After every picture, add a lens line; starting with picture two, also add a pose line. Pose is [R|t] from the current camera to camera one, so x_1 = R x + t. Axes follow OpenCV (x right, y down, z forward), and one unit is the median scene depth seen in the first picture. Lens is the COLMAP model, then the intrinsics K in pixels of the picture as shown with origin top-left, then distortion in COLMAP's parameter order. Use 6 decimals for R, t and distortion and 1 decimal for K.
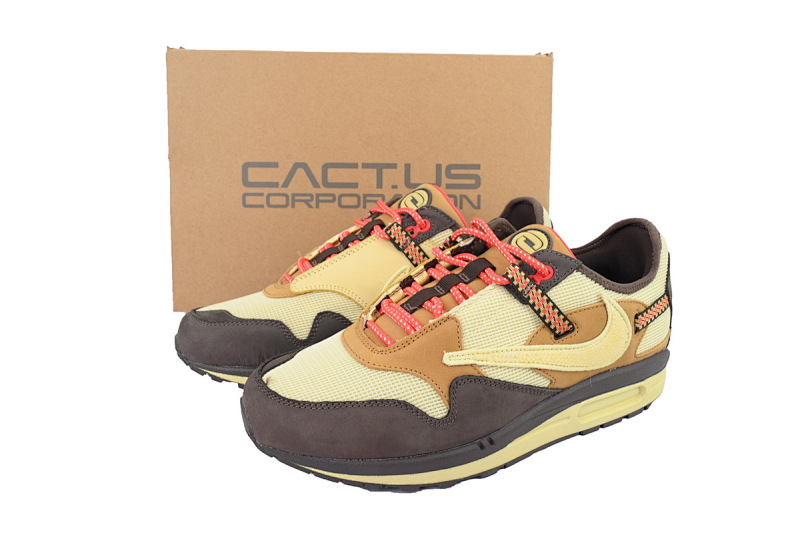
lens RADIAL K [[591.2, 0, 400.2], [0, 591.2, 274.6], [0, 0, 1]] dist [0.000017, 0.000648]
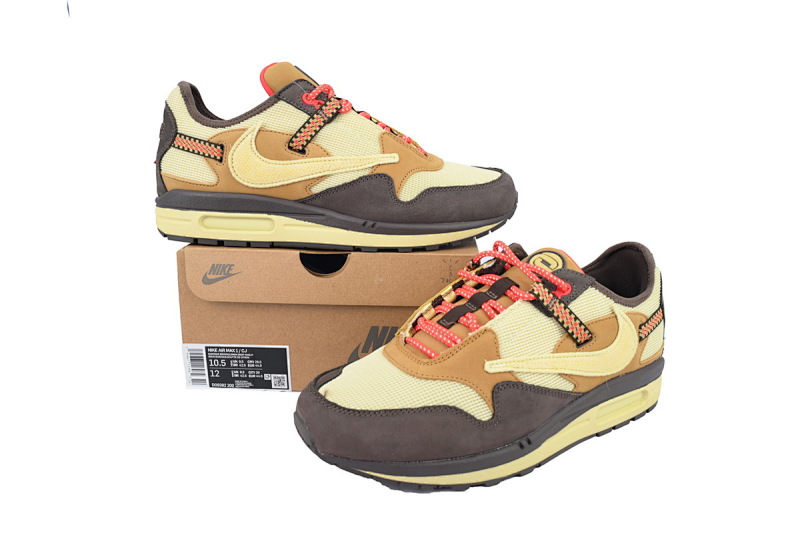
lens RADIAL K [[591.2, 0, 400.2], [0, 591.2, 274.6], [0, 0, 1]] dist [0.000017, 0.000648]
pose [[0.994844, -0.019486, 0.099525, -0.180076], [0.026080, 0.997519, -0.065395, 0.035853], [-0.098003, 0.067654, 0.992884, -0.088549]]
